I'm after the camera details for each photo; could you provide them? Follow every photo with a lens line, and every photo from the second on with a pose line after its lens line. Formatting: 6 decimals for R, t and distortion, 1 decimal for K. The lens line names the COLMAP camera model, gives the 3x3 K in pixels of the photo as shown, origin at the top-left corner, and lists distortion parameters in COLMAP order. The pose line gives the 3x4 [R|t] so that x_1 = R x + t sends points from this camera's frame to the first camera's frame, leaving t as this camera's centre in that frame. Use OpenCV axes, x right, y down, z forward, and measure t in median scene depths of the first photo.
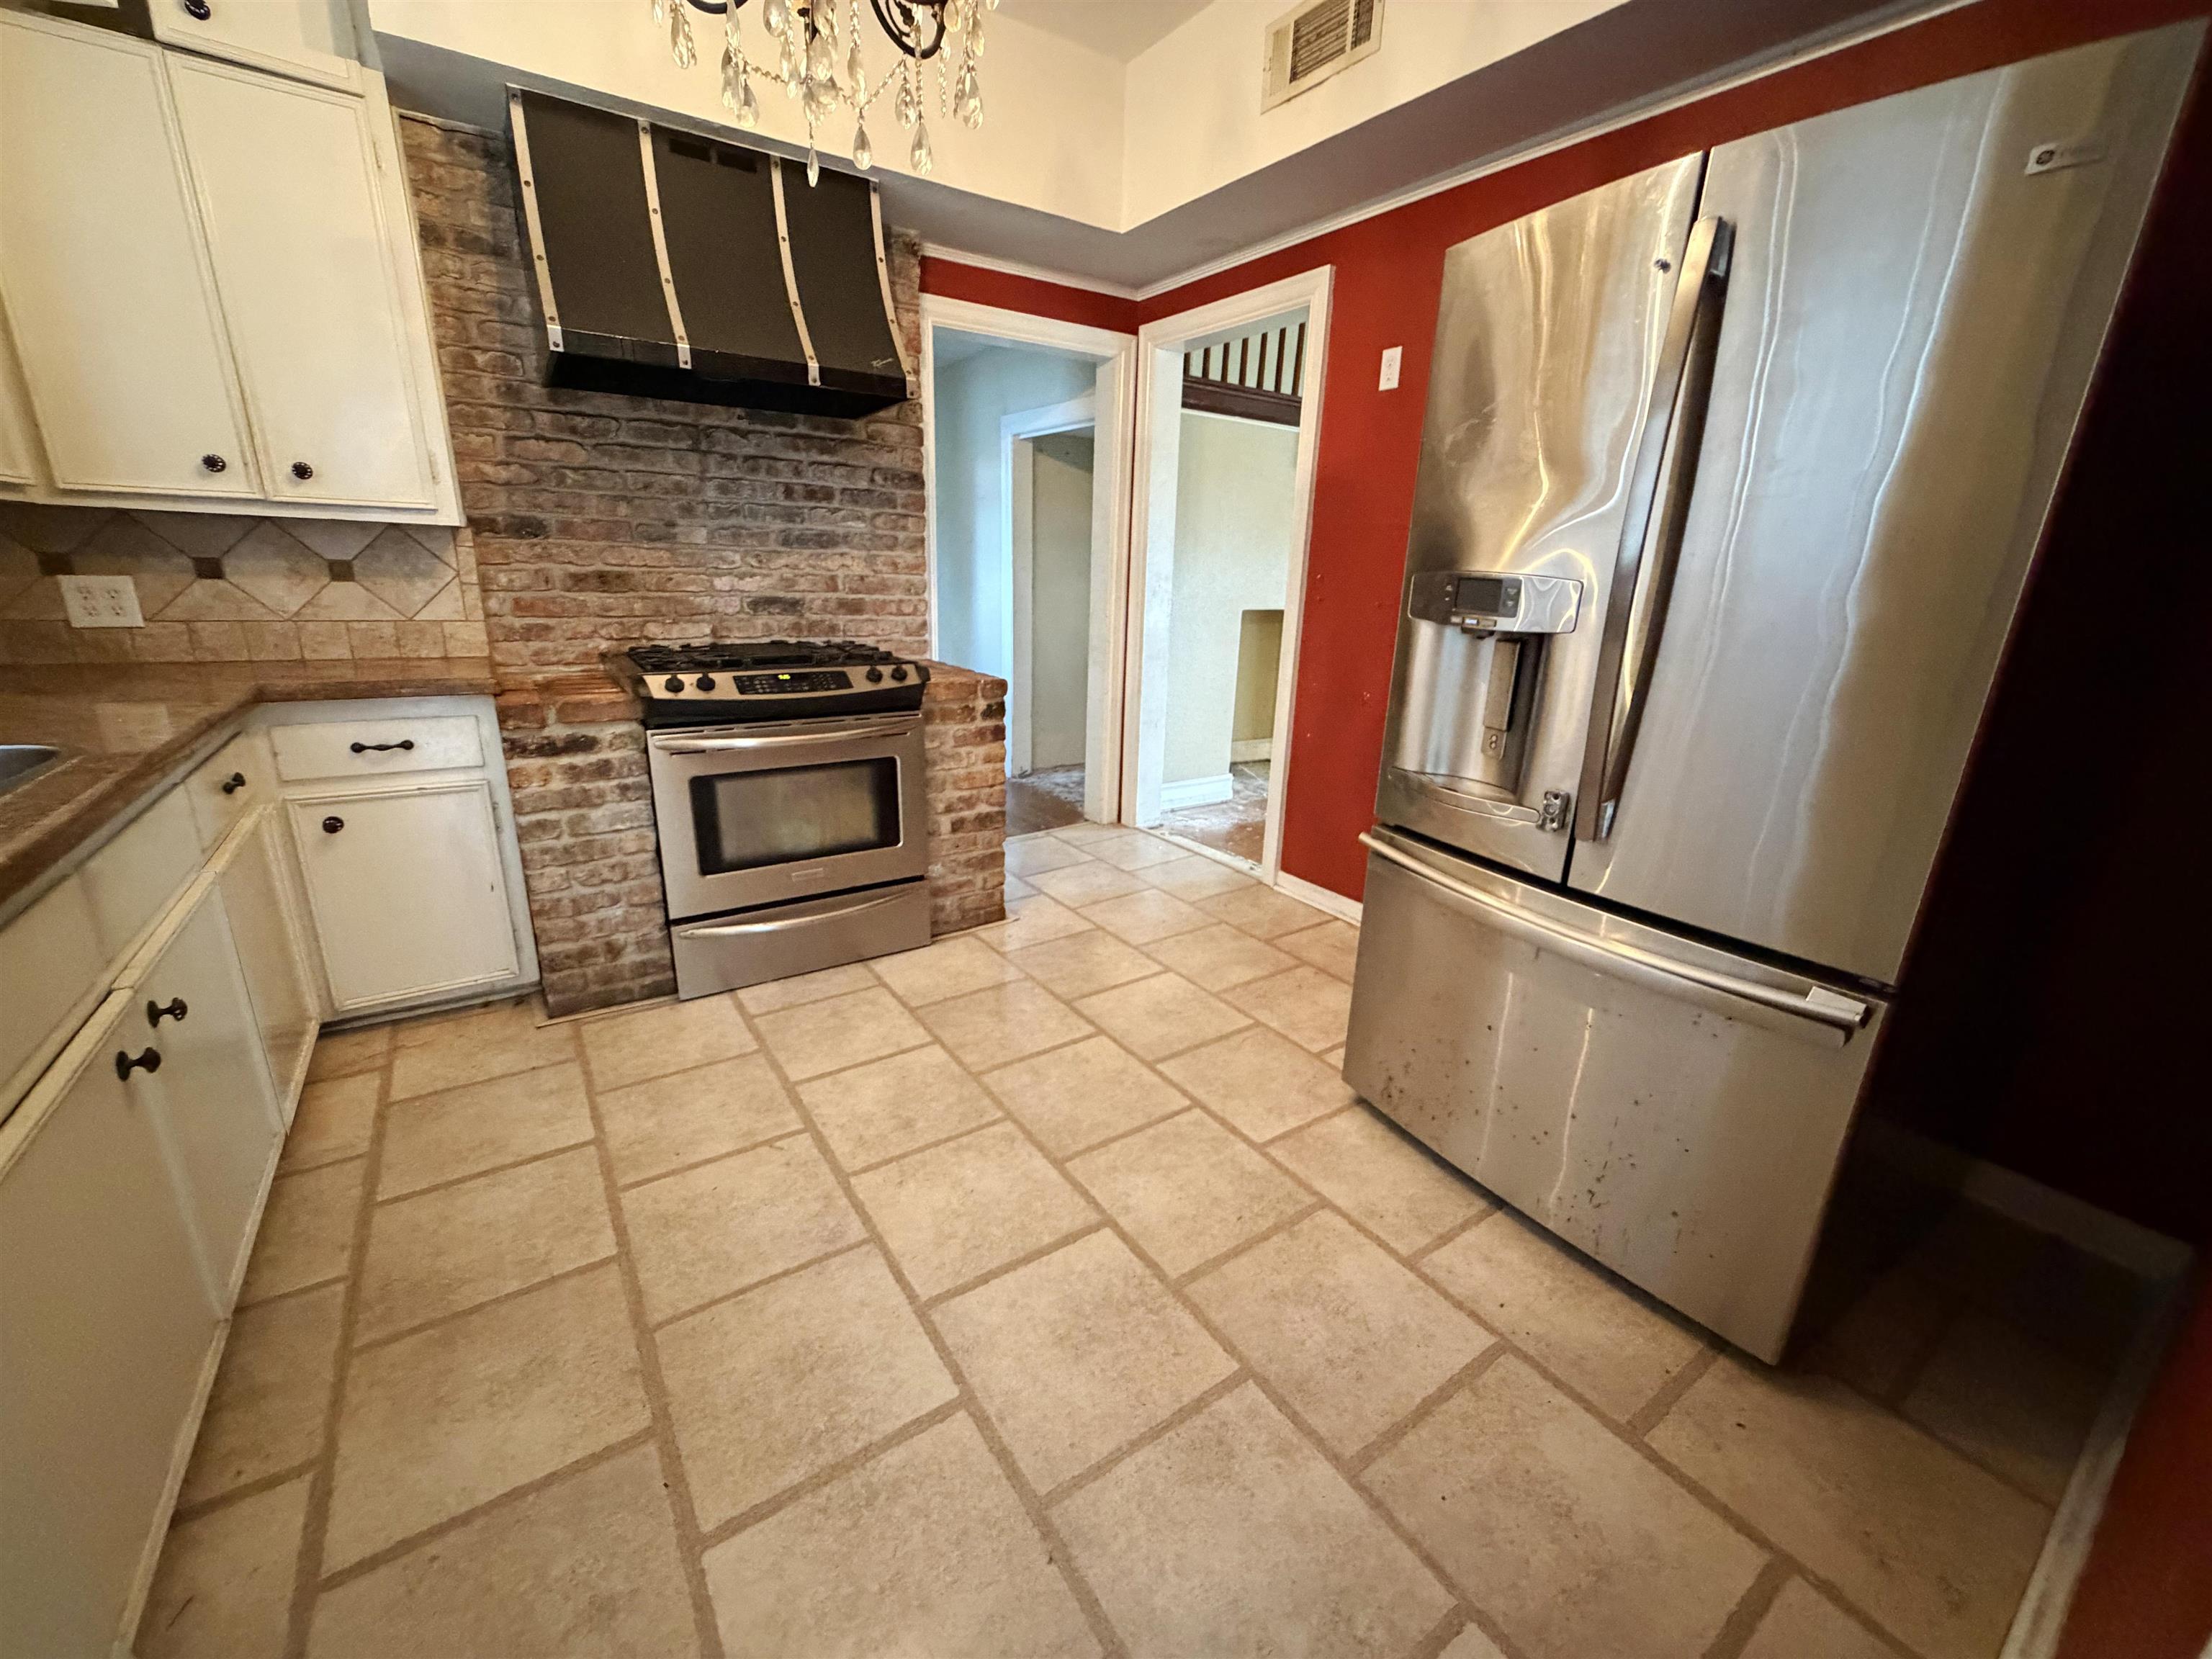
lens RADIAL K [[882.0, 0, 1102.6], [0, 882.0, 827.4], [0, 0, 1]] dist [-0.001563, -0.000371]
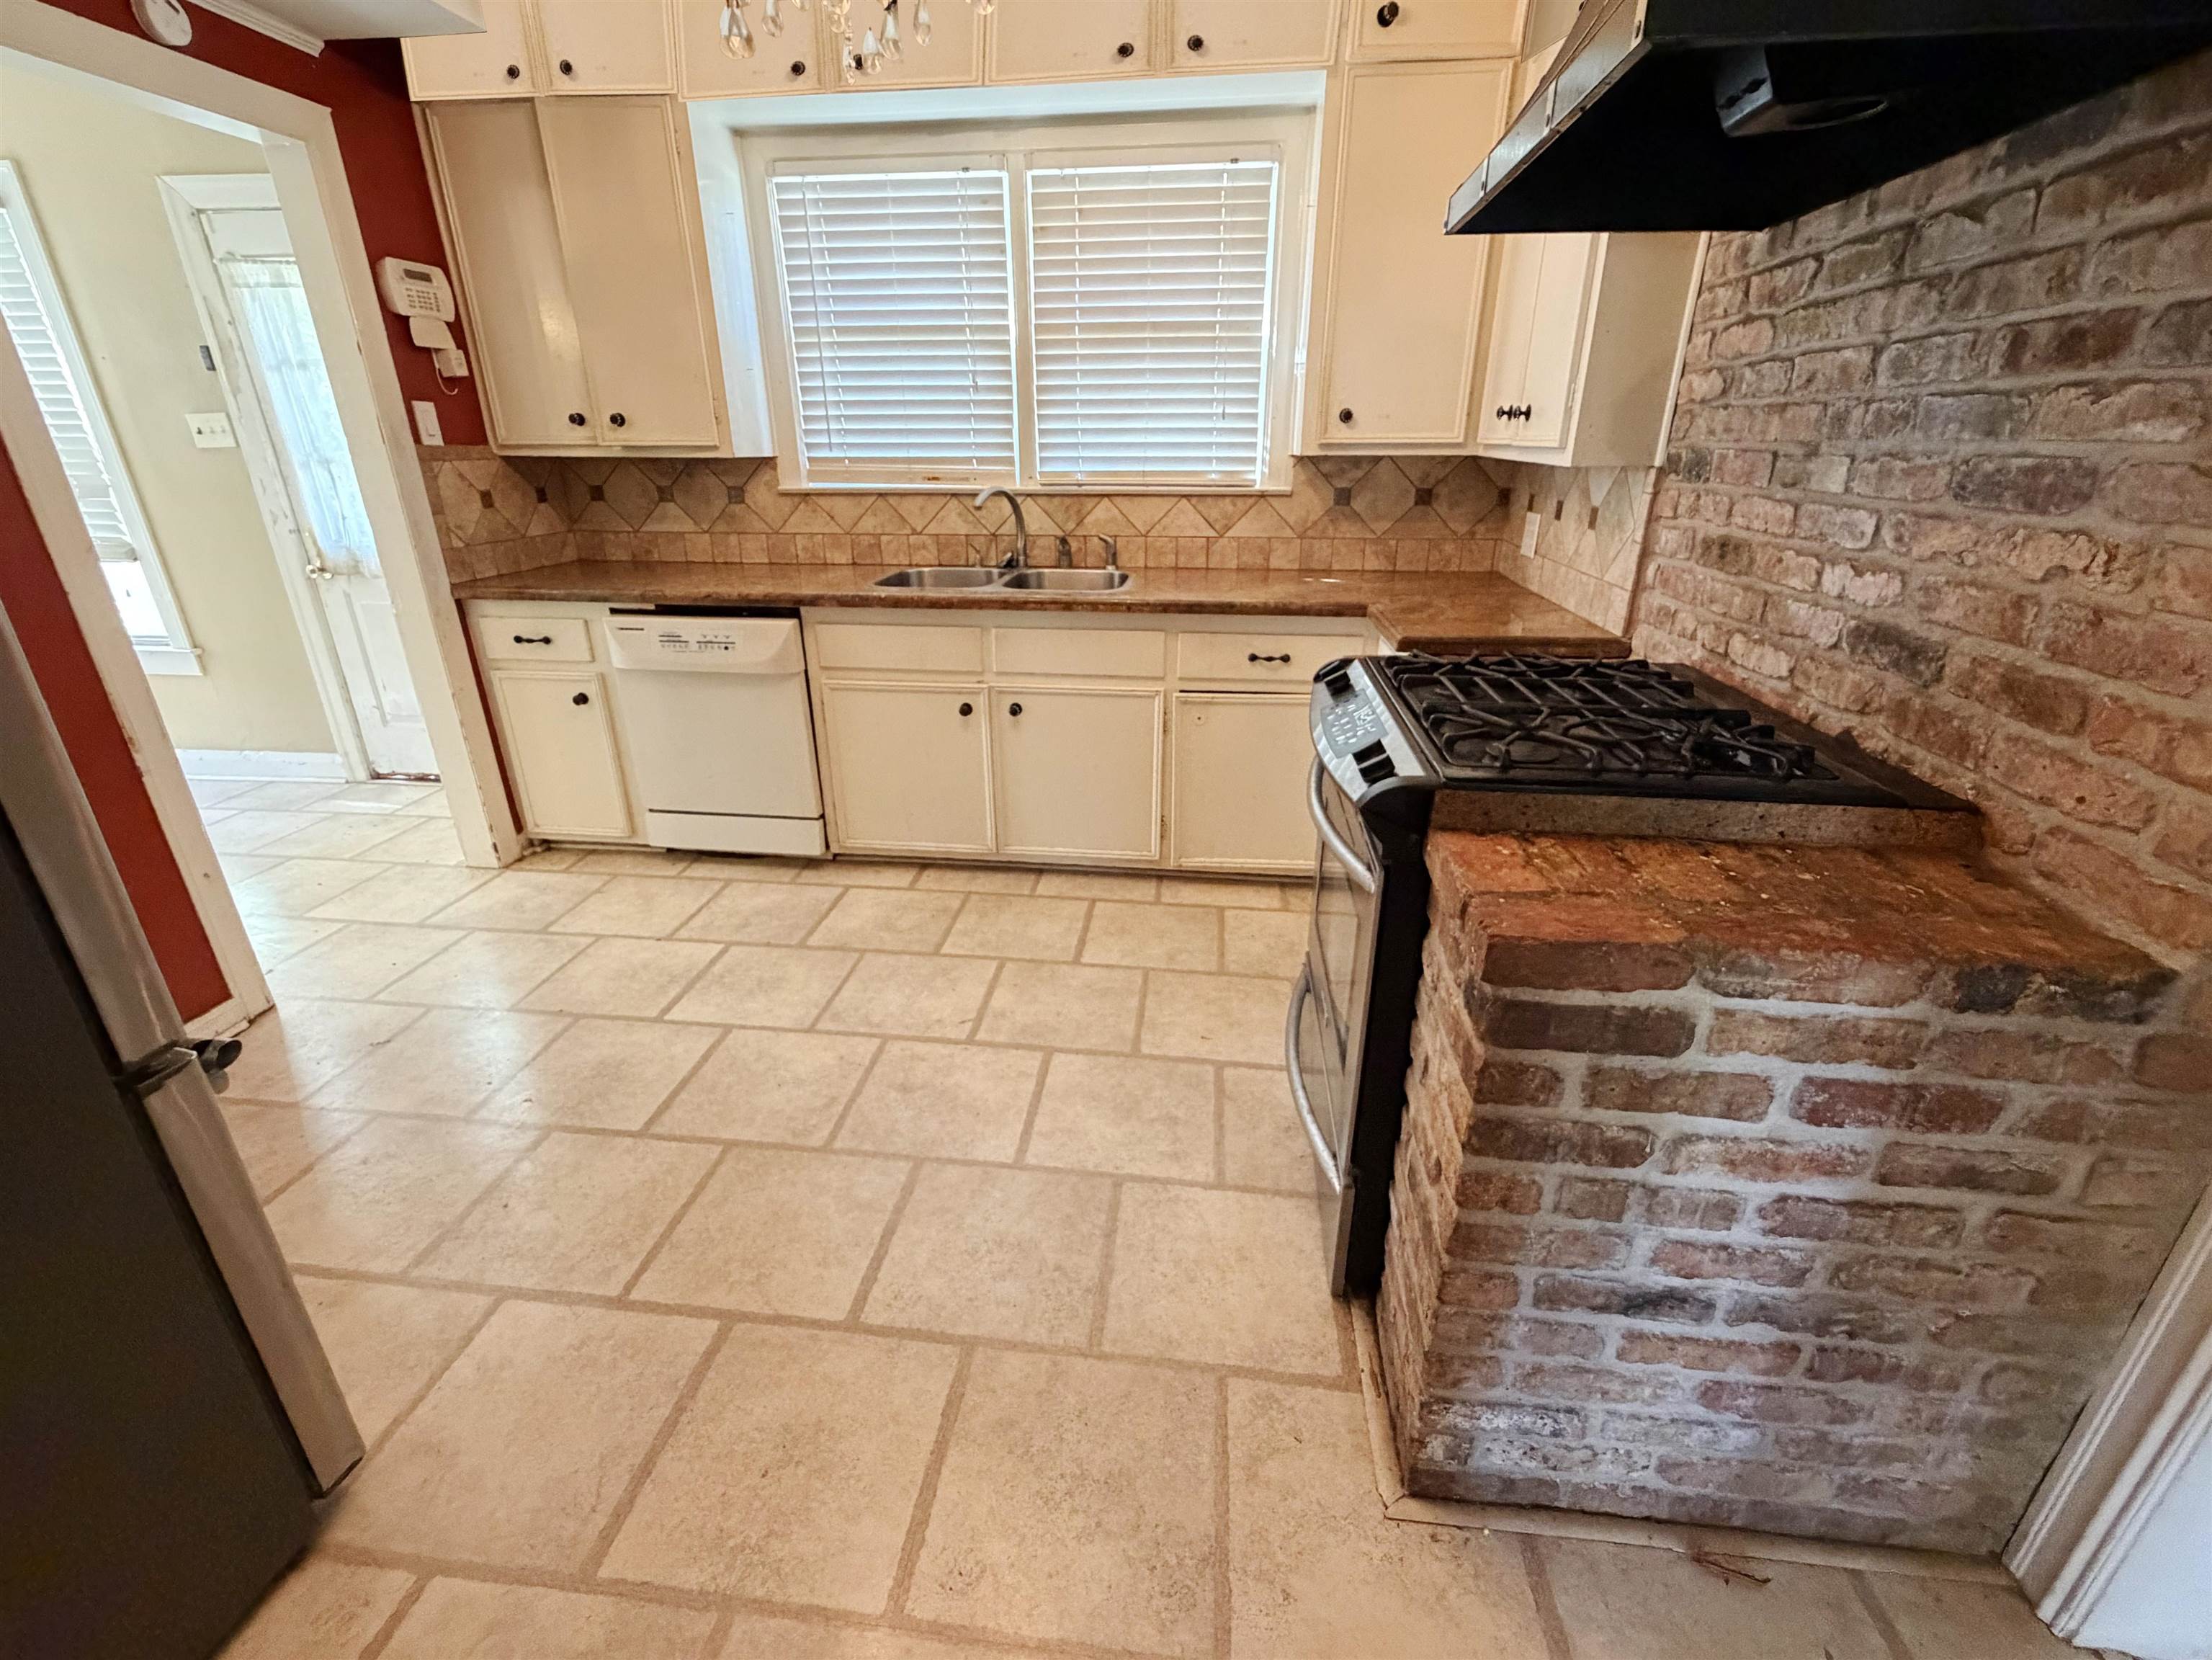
lens RADIAL K [[947.5, 0, 1103.6], [0, 947.5, 828.3], [0, 0, 1]] dist [-0.000188, -0.000046]
pose [[-0.656496, 0.257219, -0.709120, 0.212892], [-0.237089, 0.822066, 0.517683, -0.345531], [0.716102, 0.507981, -0.478699, 1.058315]]
